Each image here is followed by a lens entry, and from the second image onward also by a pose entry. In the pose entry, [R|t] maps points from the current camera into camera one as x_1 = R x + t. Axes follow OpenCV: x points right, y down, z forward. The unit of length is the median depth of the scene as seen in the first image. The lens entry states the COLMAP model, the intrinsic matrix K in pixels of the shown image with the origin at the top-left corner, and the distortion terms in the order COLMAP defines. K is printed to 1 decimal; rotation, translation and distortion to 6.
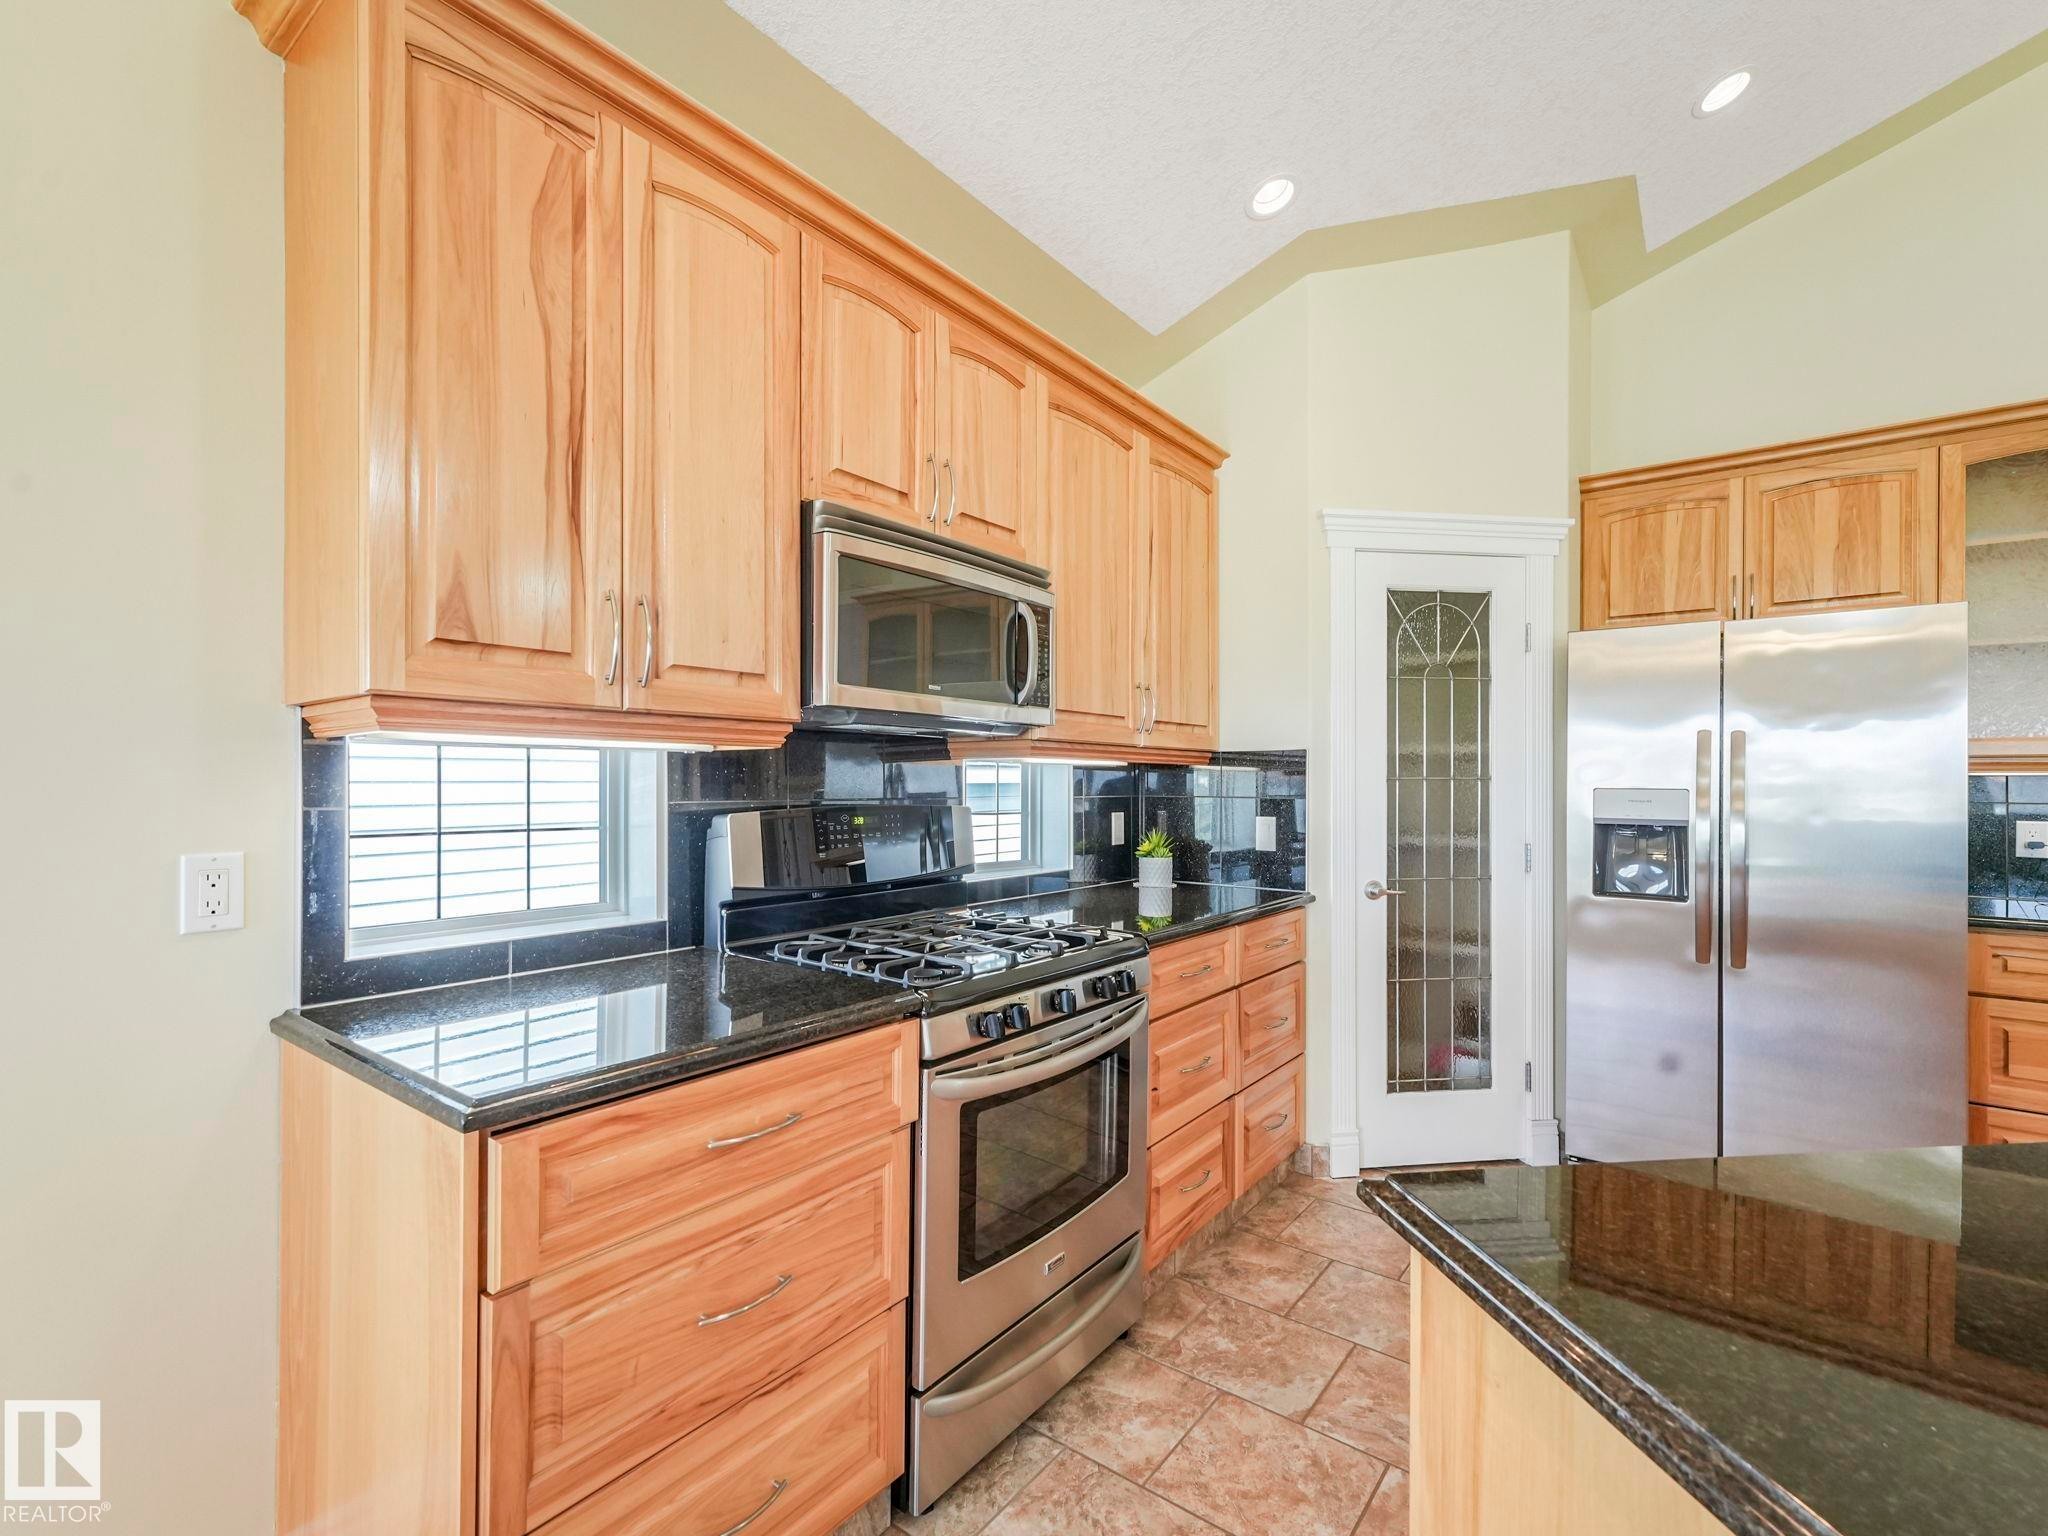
lens RADIAL K [[936.1, 0, 1033.7], [0, 936.1, 780.3], [0, 0, 1]] dist [0.007727, 0.001694]
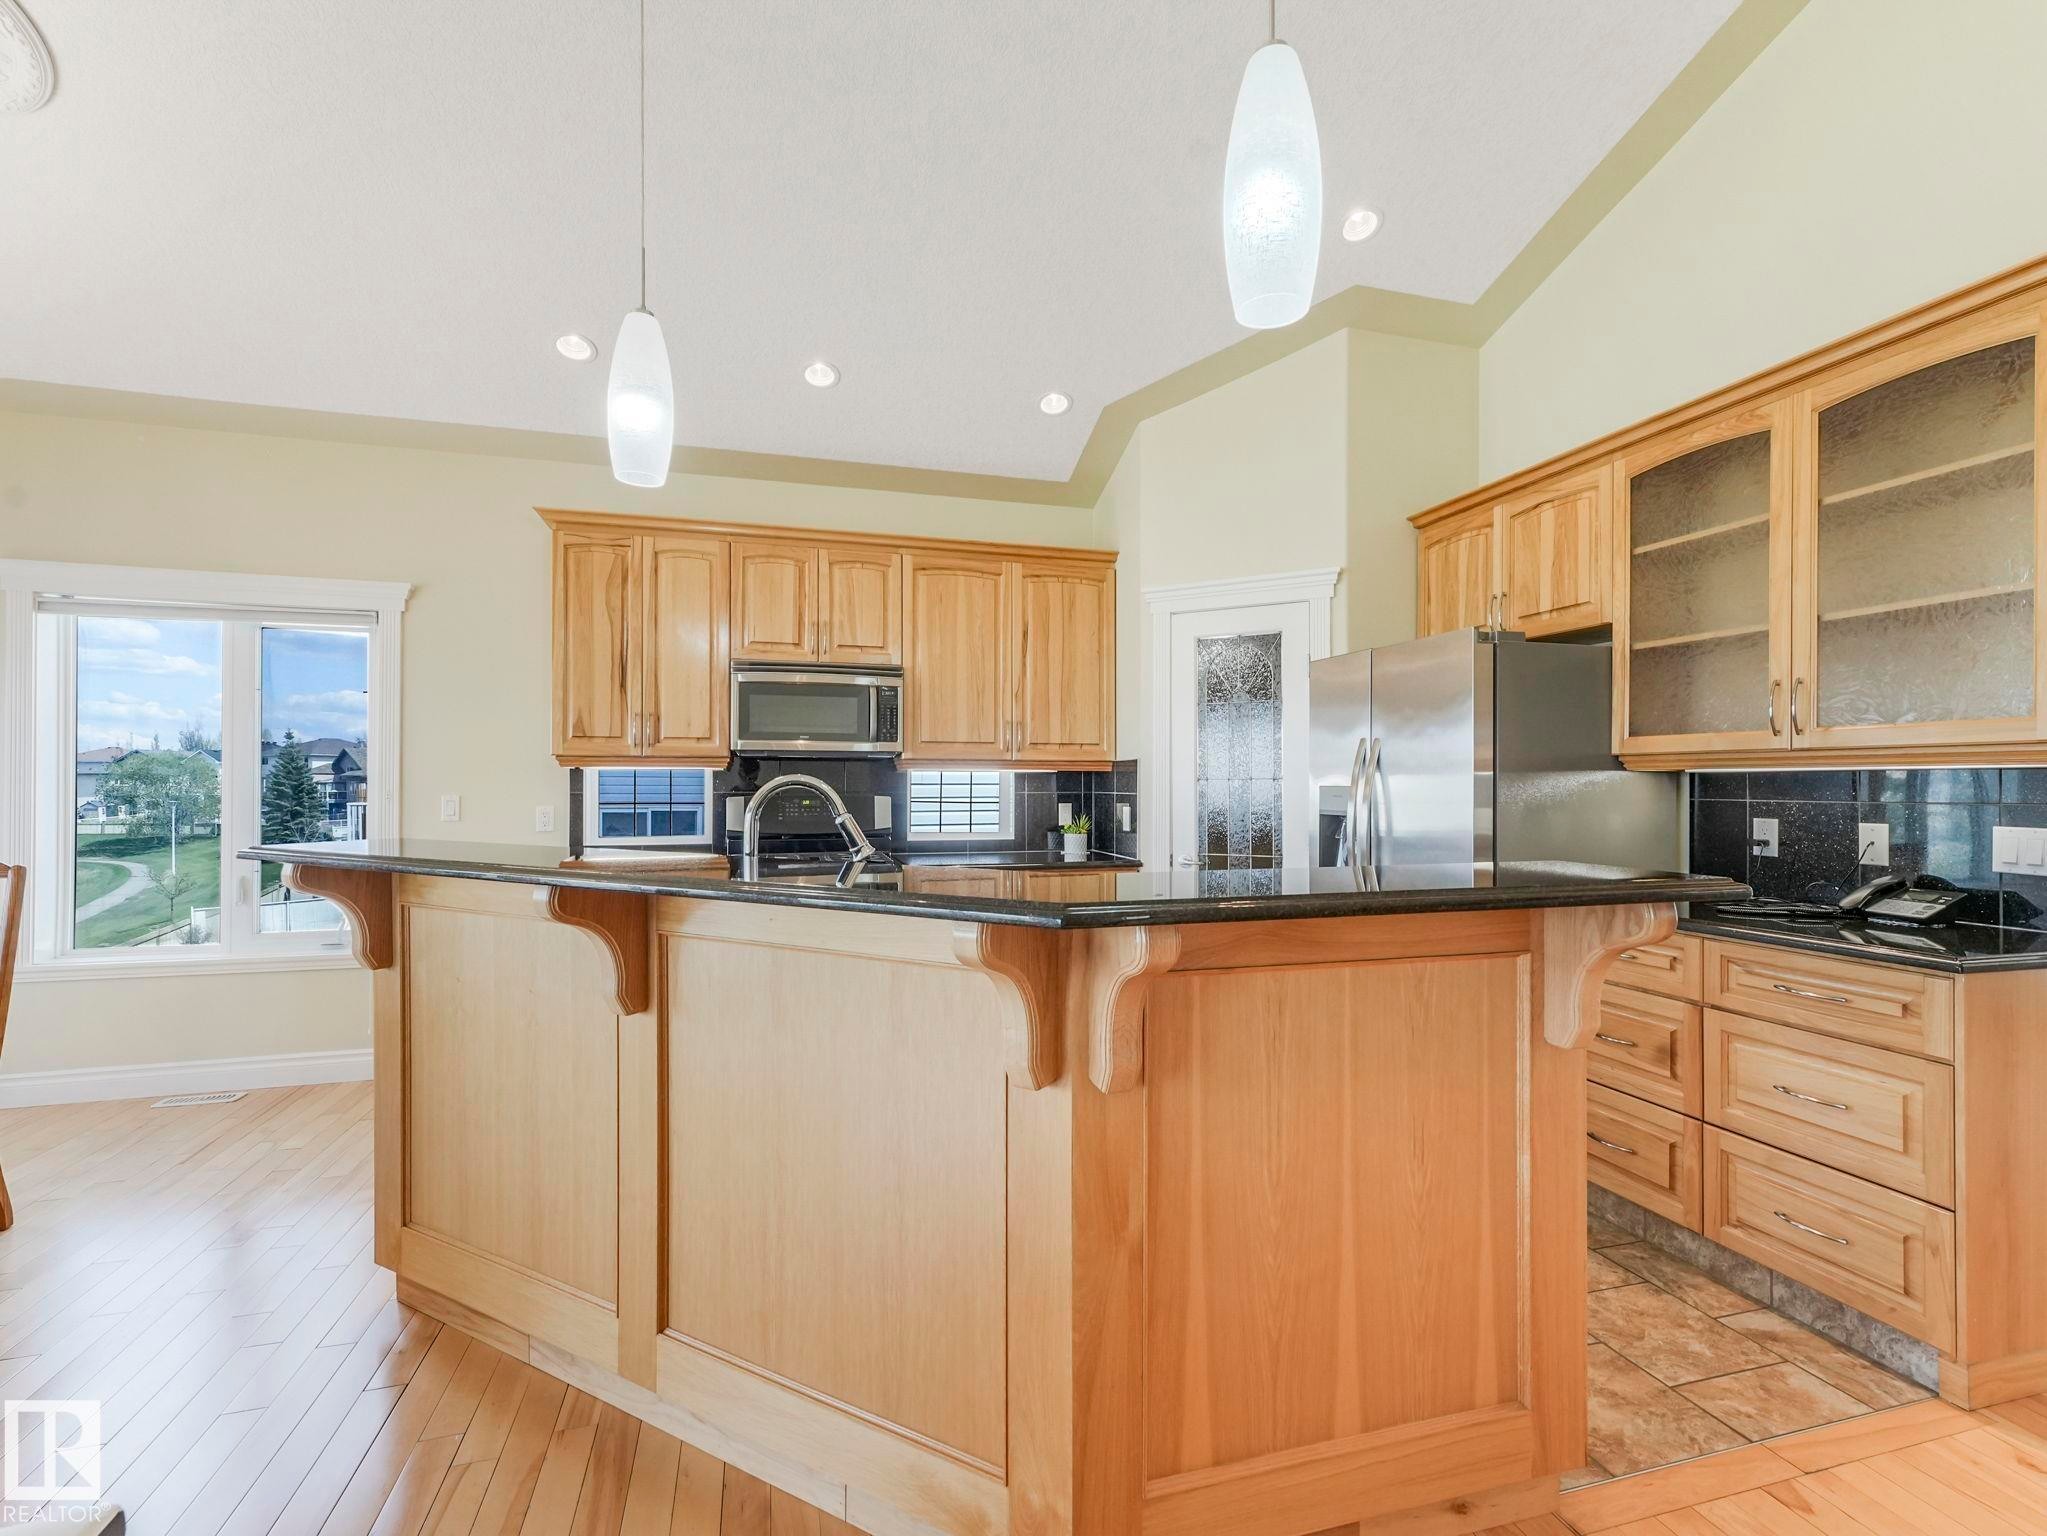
lens RADIAL K [[935.7, 0, 1029.0], [0, 935.7, 781.7], [0, 0, 1]] dist [0.007727, 0.001694]
pose [[0.795991, -0.006603, -0.605273, 1.521223], [0.003721, 0.999975, -0.006016, 0.012497], [0.605297, 0.002536, 0.795996, -0.331587]]
